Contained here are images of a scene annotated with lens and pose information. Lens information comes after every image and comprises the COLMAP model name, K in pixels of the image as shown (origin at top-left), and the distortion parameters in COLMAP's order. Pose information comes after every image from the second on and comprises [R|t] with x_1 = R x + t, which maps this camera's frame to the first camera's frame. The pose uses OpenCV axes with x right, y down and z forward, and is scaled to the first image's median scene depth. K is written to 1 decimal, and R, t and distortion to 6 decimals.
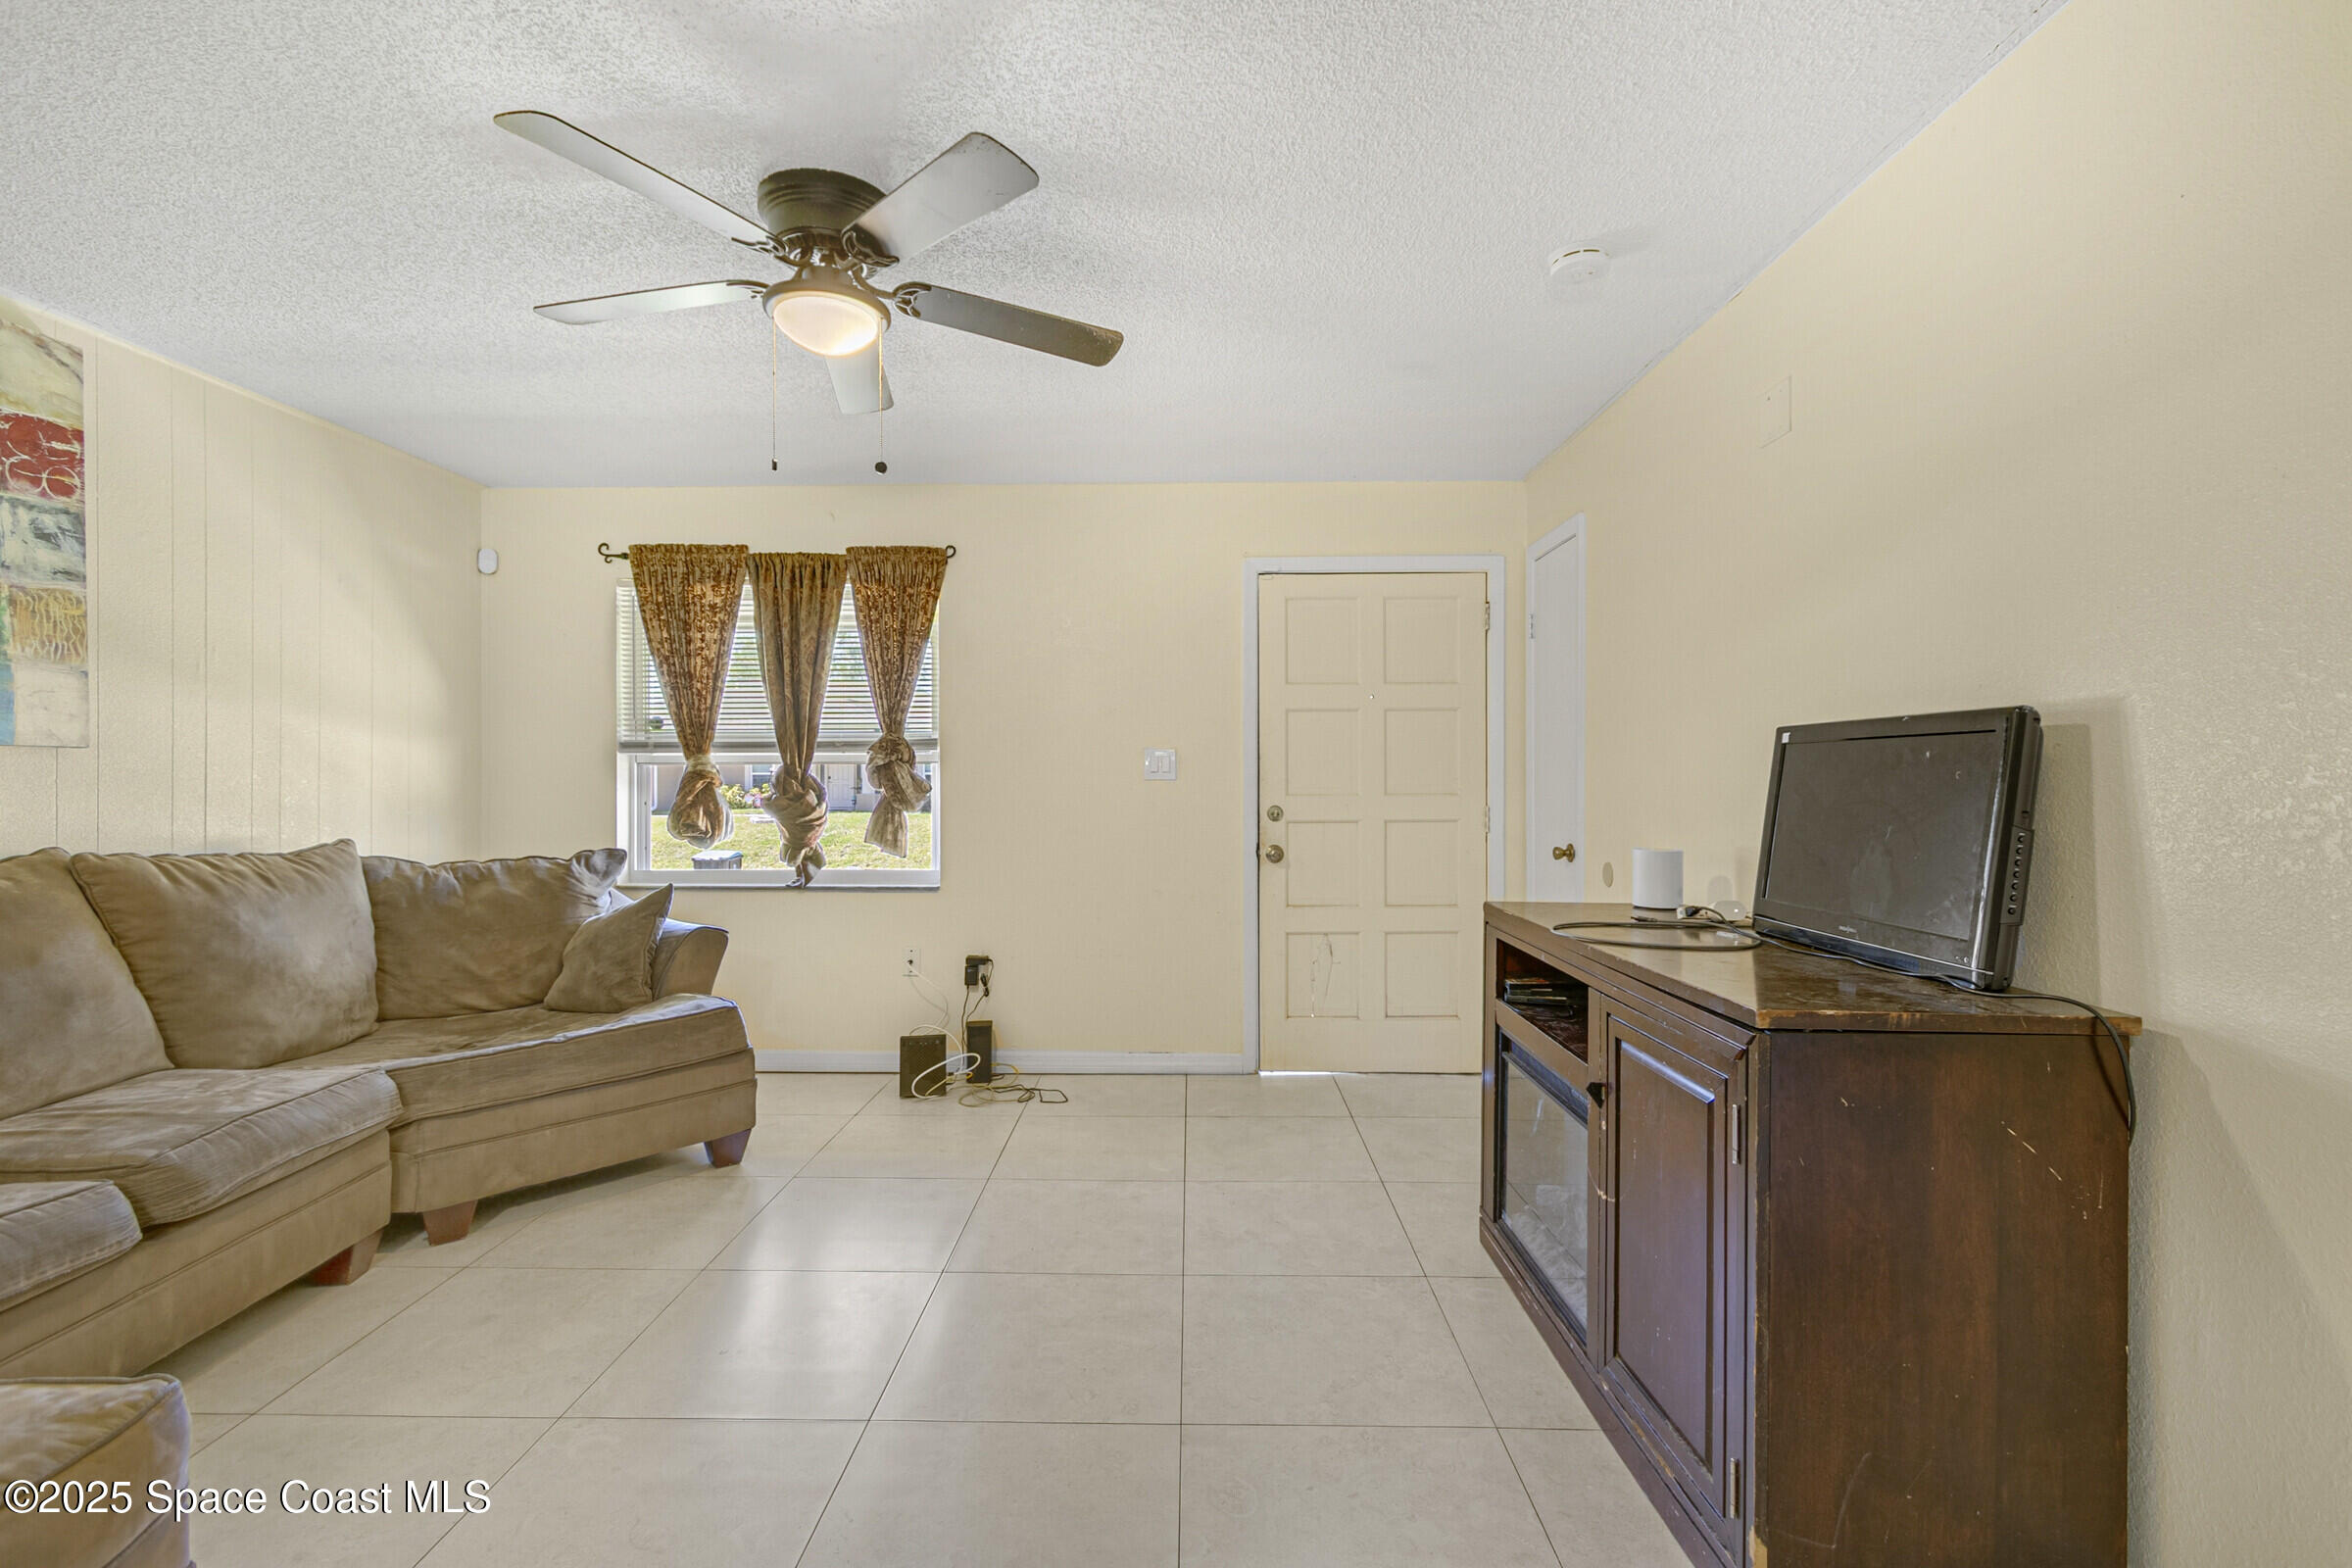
lens RADIAL K [[1047.6, 0, 1162.3], [0, 1047.6, 777.5], [0, 0, 1]] dist [0.001857, -0.000904]
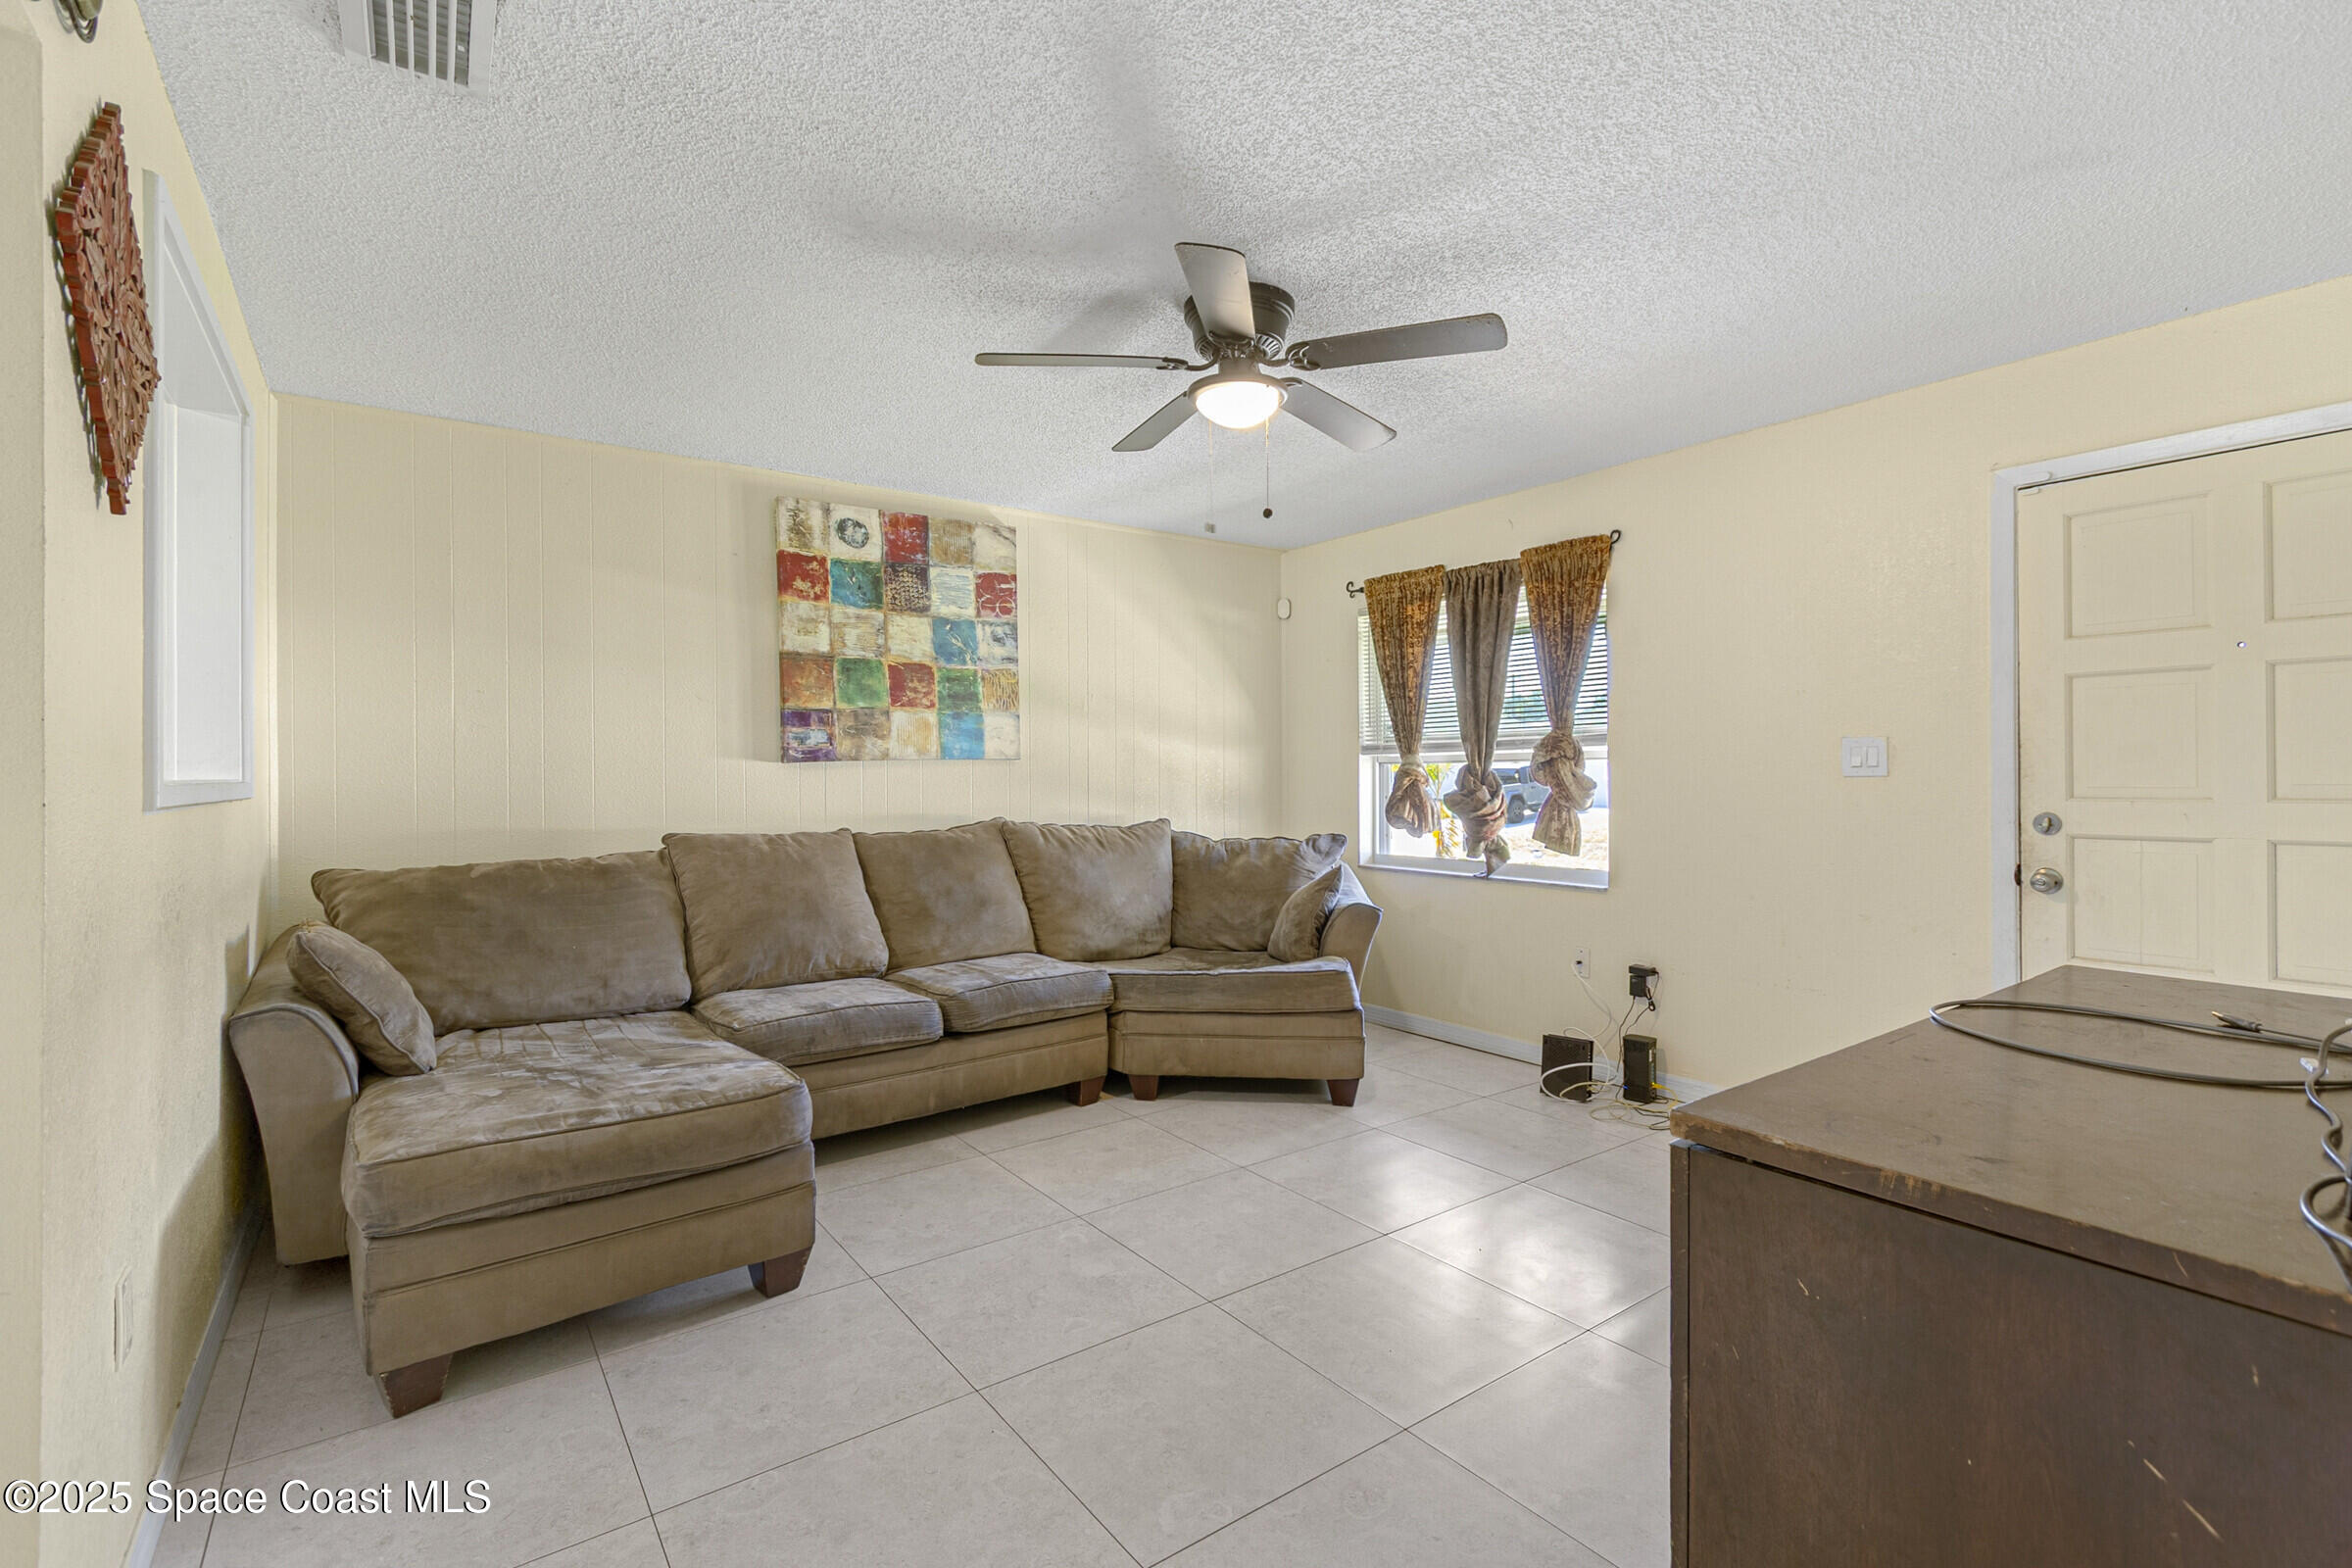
lens RADIAL K [[1047.6, 0, 1172.9], [0, 1047.6, 779.4], [0, 0, 1]] dist [0.001857, -0.000904]
pose [[0.607361, 0.000602, -0.794426, 0.374265], [0.004786, 0.999979, 0.004417, -0.002018], [0.794412, -0.006485, 0.607345, 0.124737]]
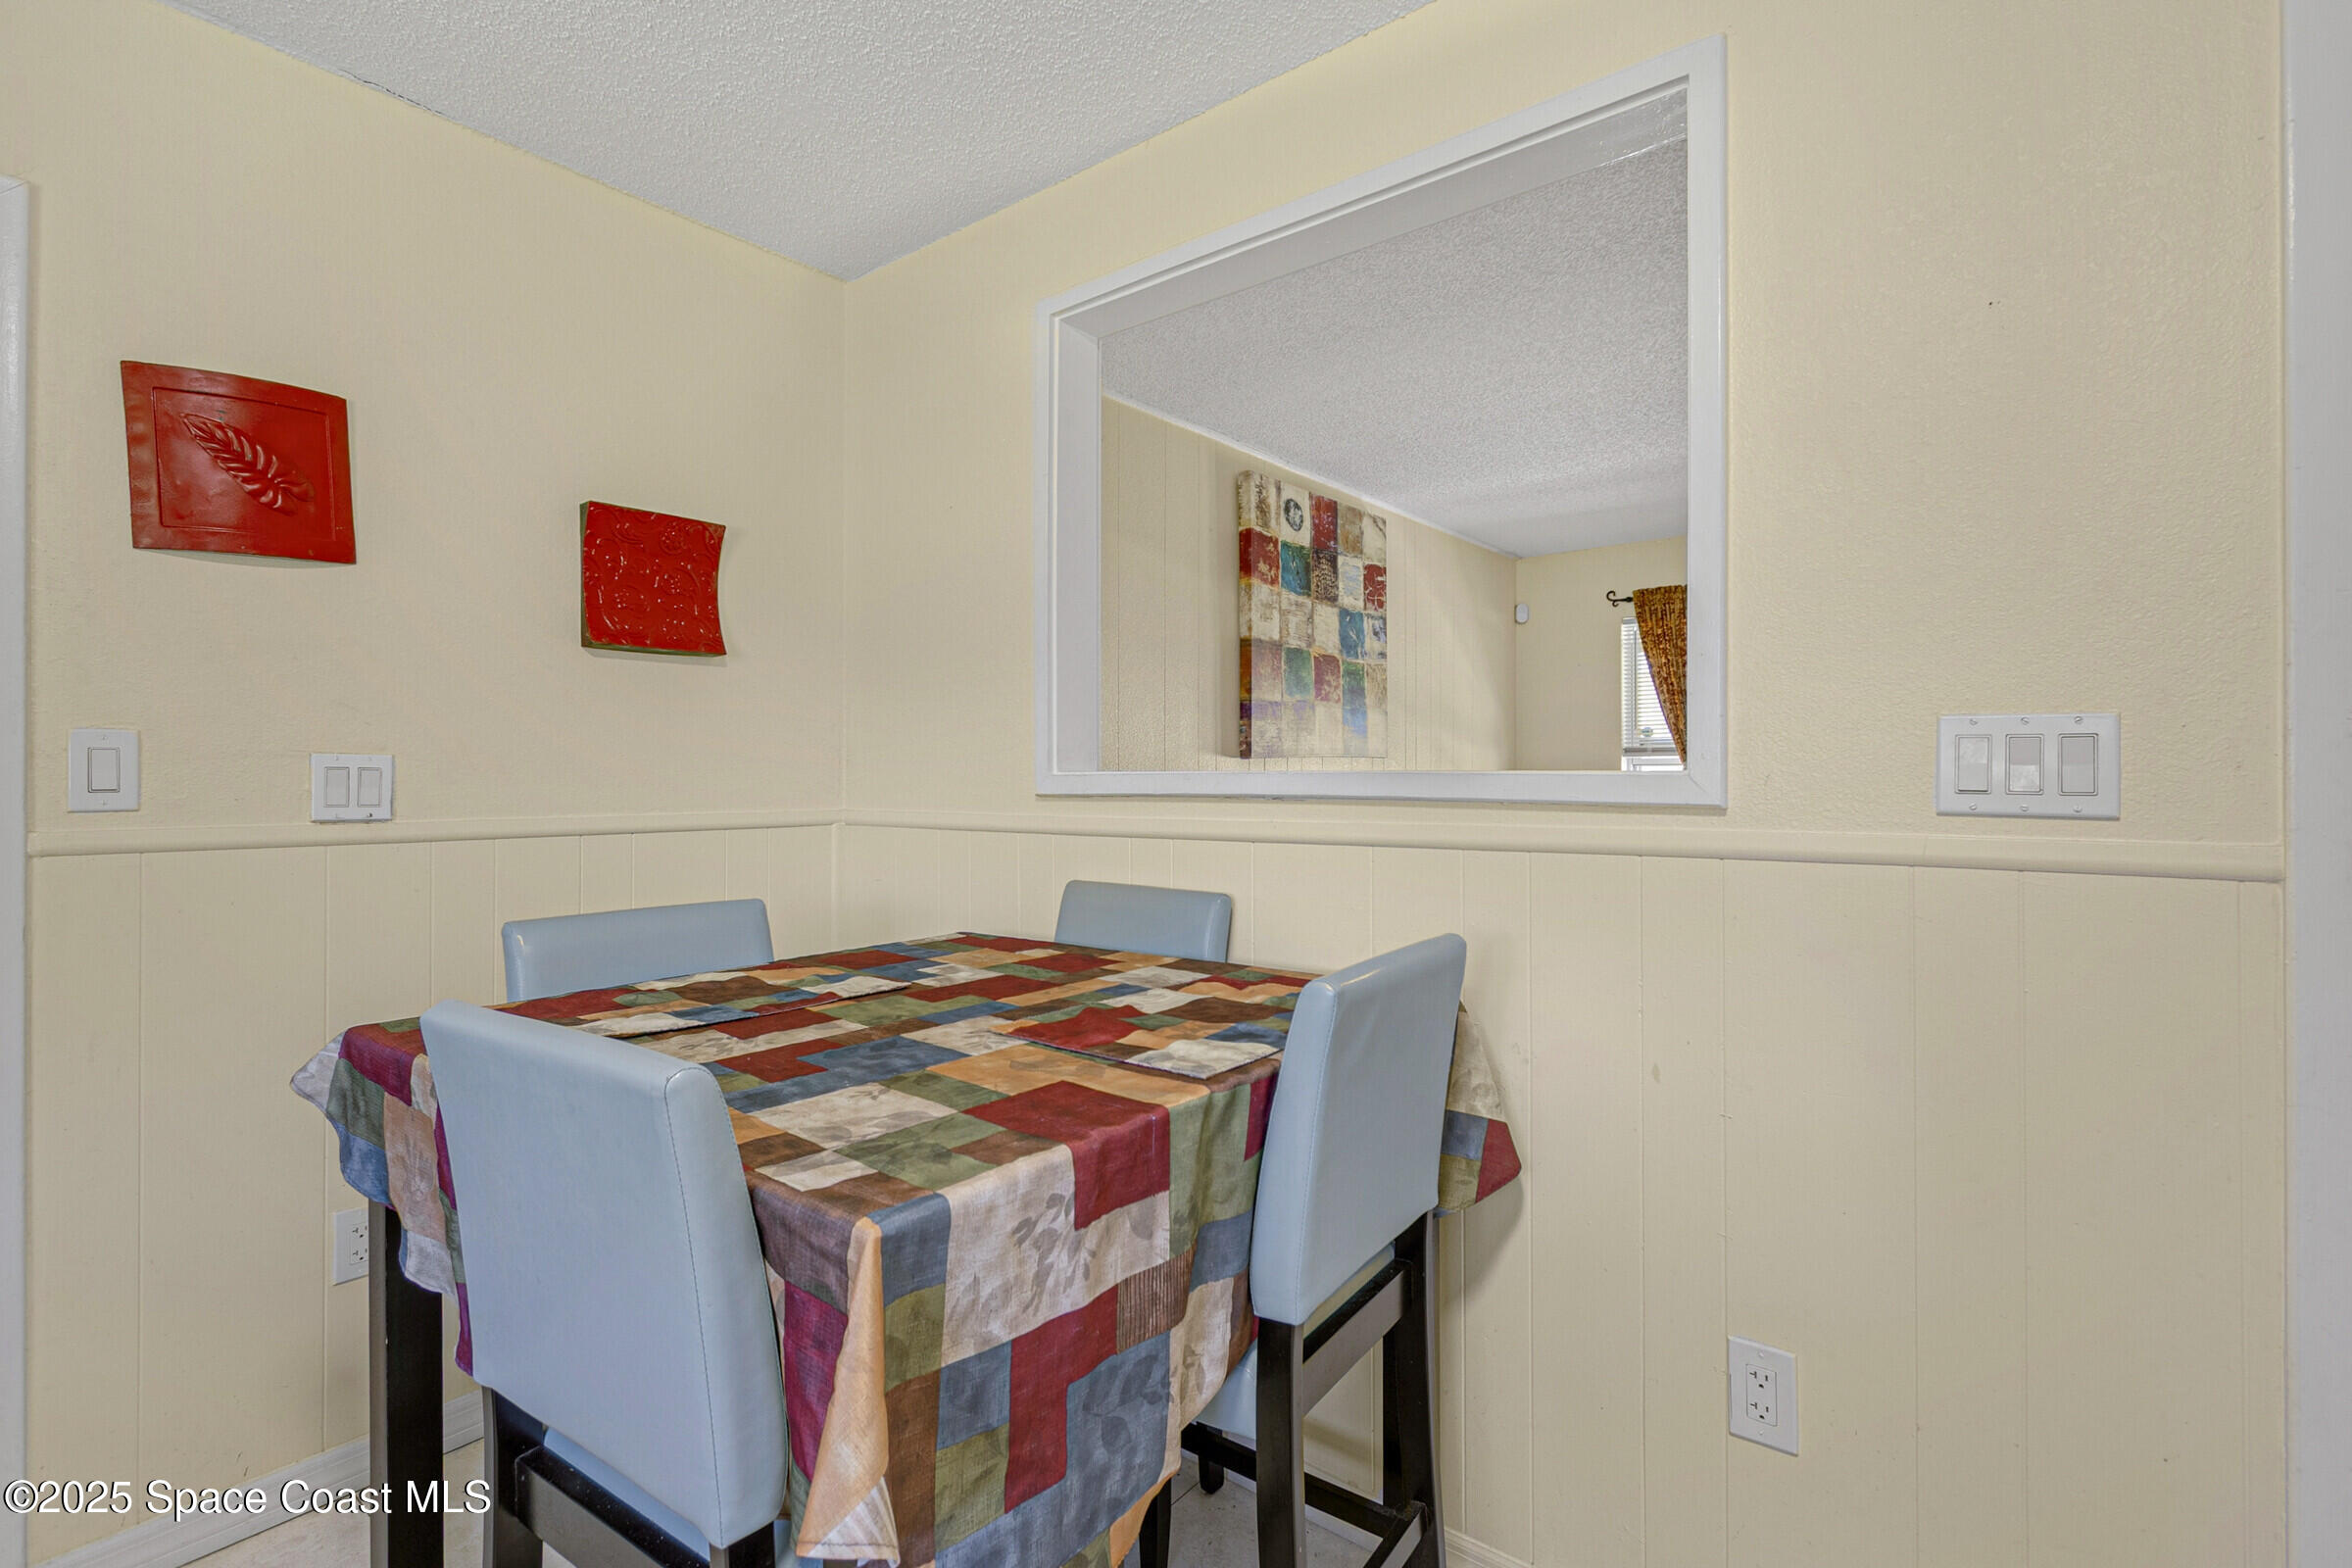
lens RADIAL K [[1086.2, 0, 1191.7], [0, 1086.2, 775.9], [0, 0, 1]] dist [-0.002561, 0.000284]
pose [[0.800134, -0.003960, -0.599808, -0.187632], [0.002006, 0.999990, -0.003925, 0.004778], [0.599818, 0.001937, 0.800134, -0.433794]]
